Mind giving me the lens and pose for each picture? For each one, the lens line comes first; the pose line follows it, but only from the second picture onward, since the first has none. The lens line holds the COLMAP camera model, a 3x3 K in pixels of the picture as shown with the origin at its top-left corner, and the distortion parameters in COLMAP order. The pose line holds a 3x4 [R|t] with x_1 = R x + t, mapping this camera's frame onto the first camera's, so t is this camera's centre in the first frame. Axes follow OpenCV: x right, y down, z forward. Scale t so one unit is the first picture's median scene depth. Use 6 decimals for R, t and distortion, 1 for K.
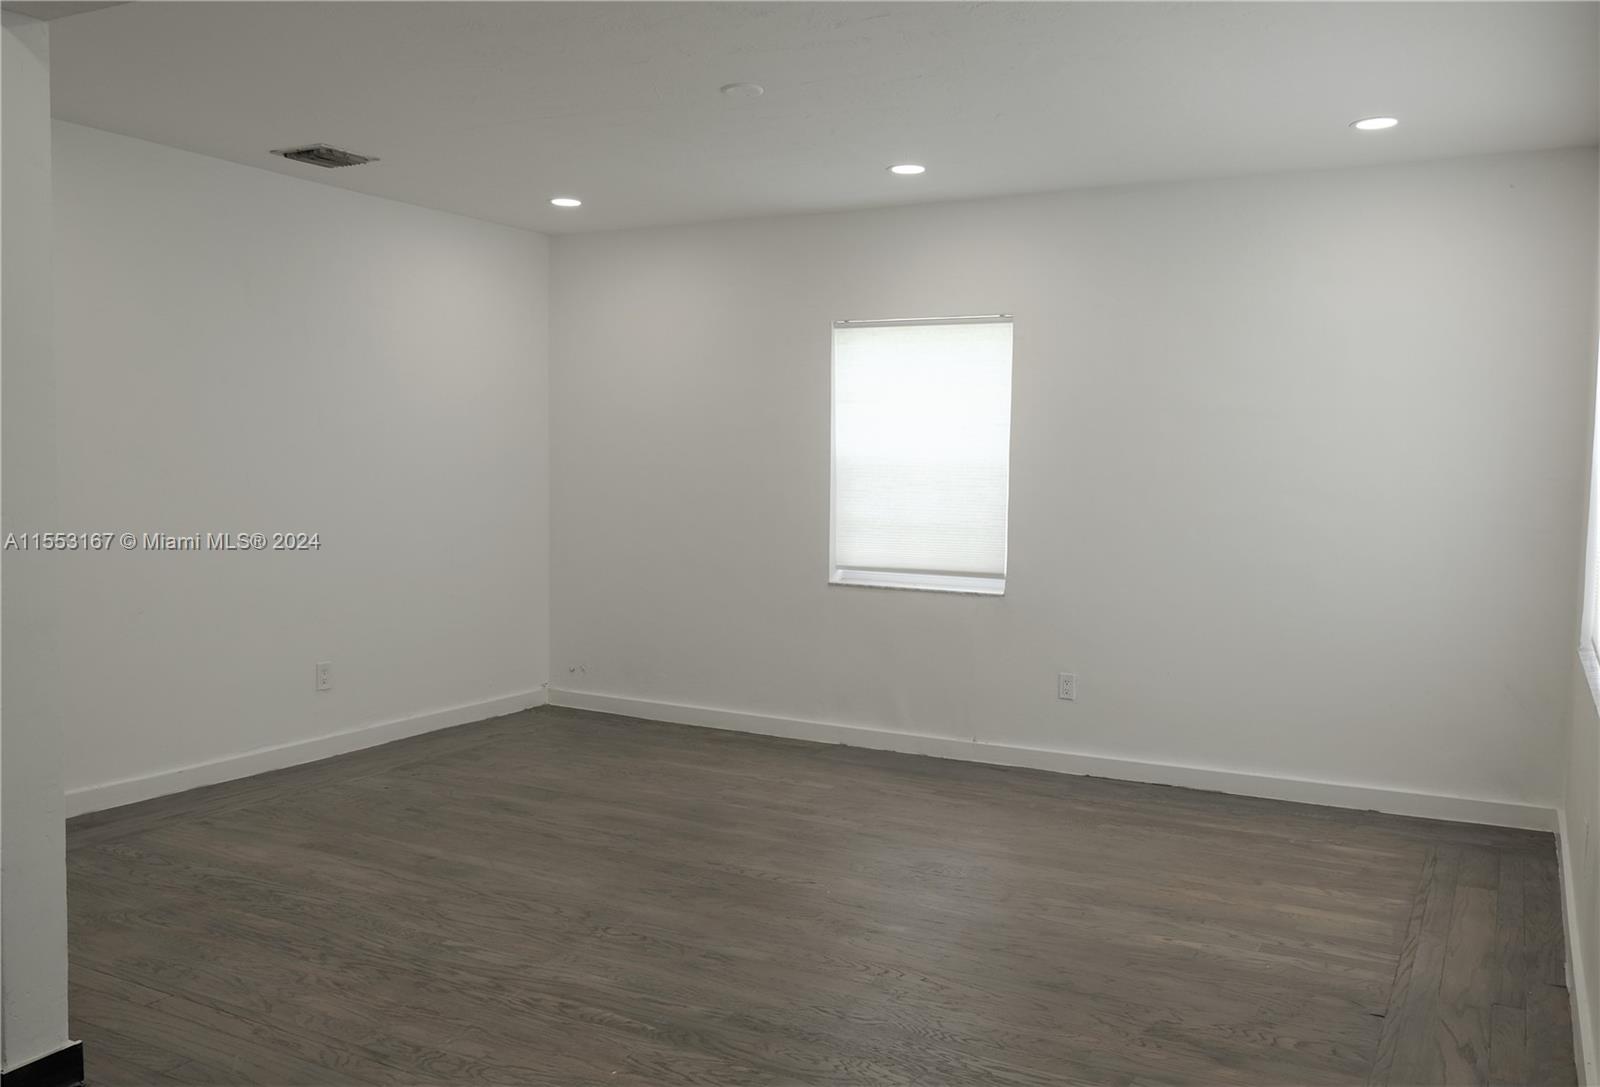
lens RADIAL K [[1417.6, 0, 800.0], [0, 1417.6, 543.5], [0, 0, 1]] dist [-0.003186, 0.000900]
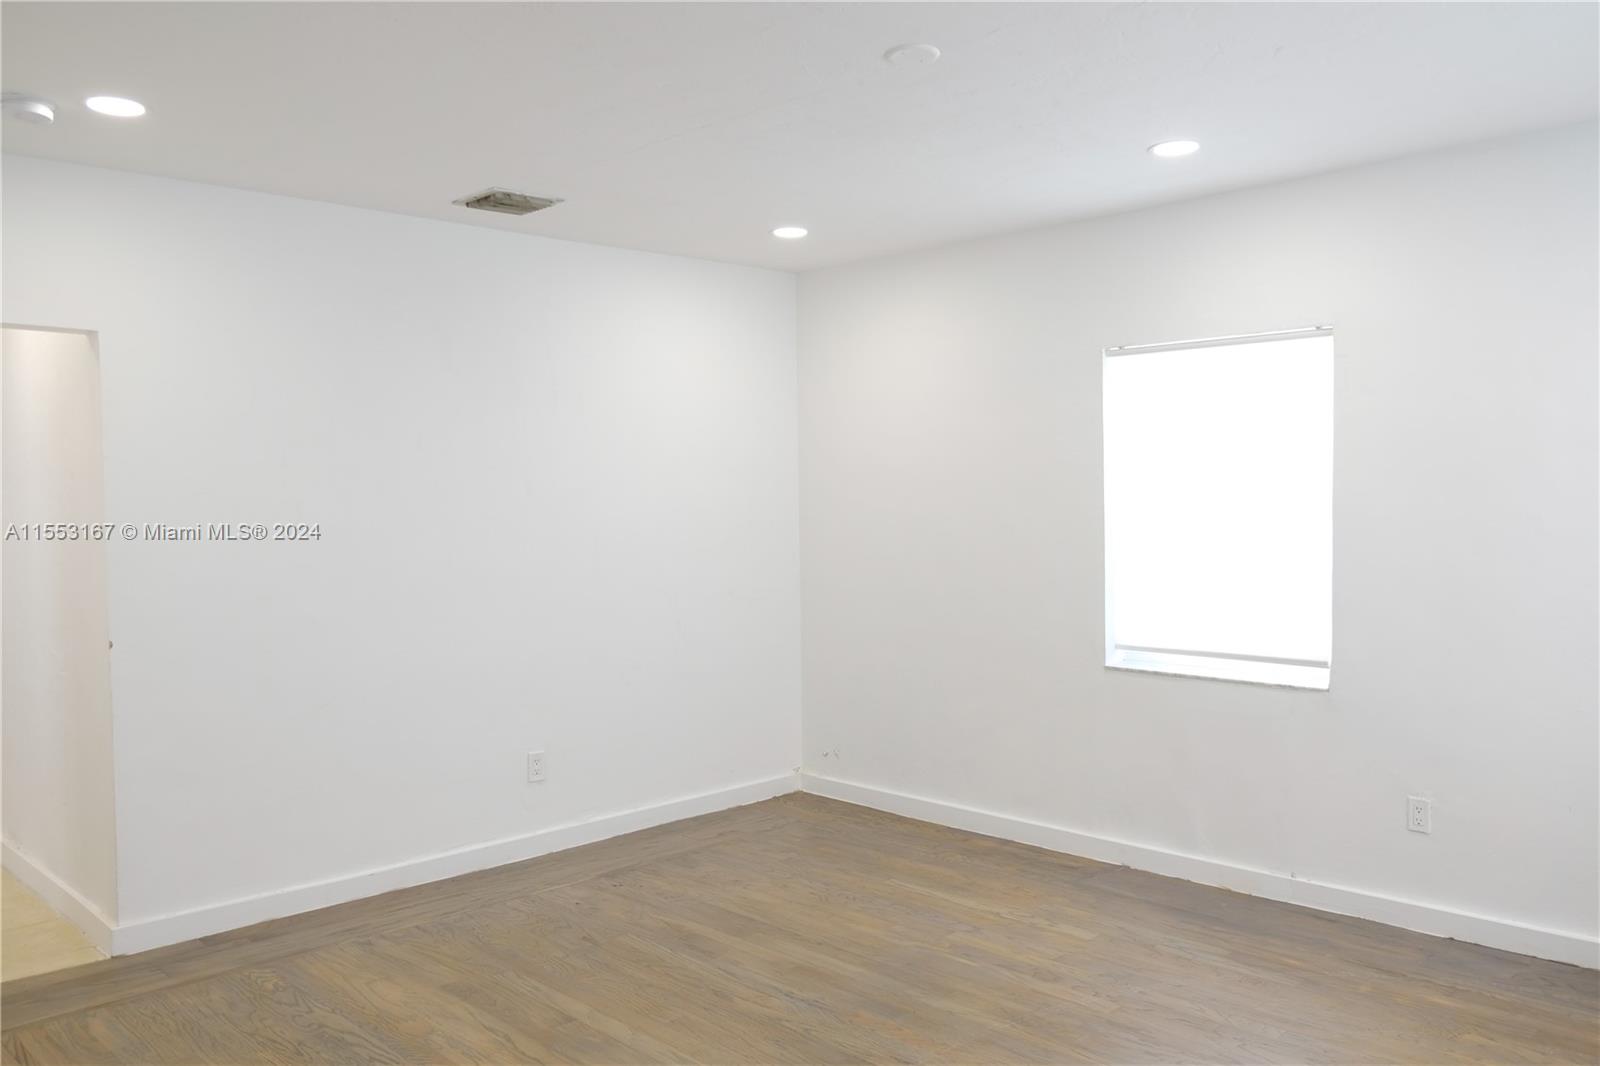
lens RADIAL K [[1295.9, 0, 800.0], [0, 1295.9, 533.0], [0, 0, 1]] dist [-0.014542, 0.002348]
pose [[0.955888, -0.019772, -0.293064, 0.081084], [0.012562, 0.999571, -0.026465, -0.035326], [0.293462, 0.021616, 0.955726, 0.257387]]
